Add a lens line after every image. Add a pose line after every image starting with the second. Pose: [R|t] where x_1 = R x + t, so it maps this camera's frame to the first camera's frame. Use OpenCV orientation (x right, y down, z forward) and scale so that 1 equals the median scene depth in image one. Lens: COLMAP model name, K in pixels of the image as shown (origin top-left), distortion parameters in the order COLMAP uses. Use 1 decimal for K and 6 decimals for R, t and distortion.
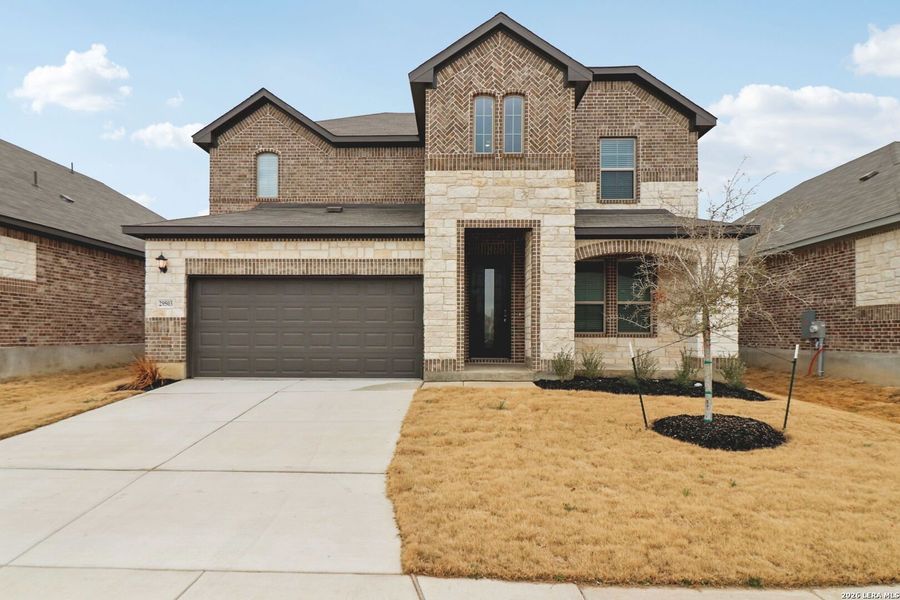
lens RADIAL K [[551.8, 0, 440.5], [0, 551.8, 320.2], [0, 0, 1]] dist [0.006003, -0.002799]
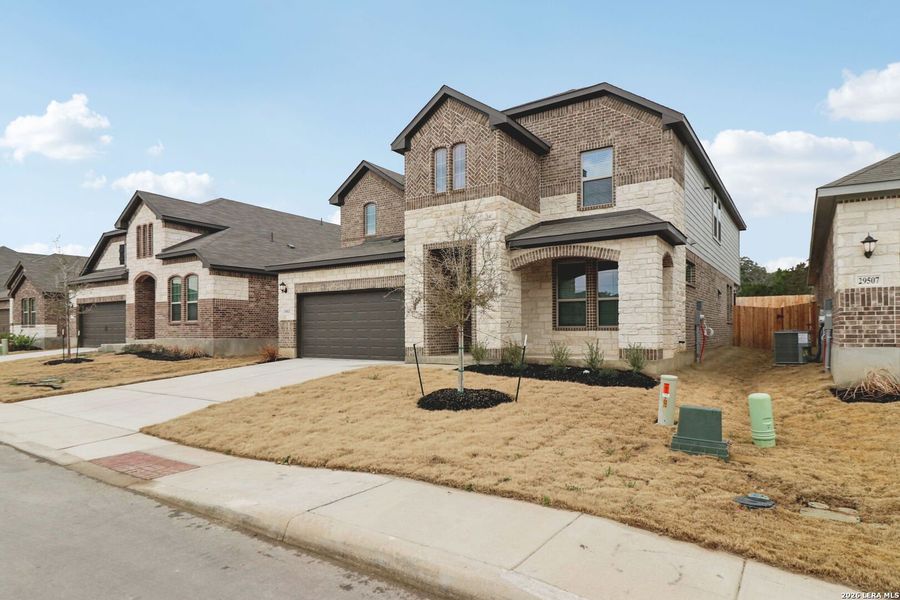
lens RADIAL K [[523.5, 0, 447.2], [0, 523.5, 310.9], [0, 0, 1]] dist [0.002618, 0.000426]
pose [[0.843592, -0.027569, -0.536277, 0.733243], [0.021533, 0.999615, -0.017516, 0.004648], [0.536553, 0.003228, 0.843861, -0.049258]]
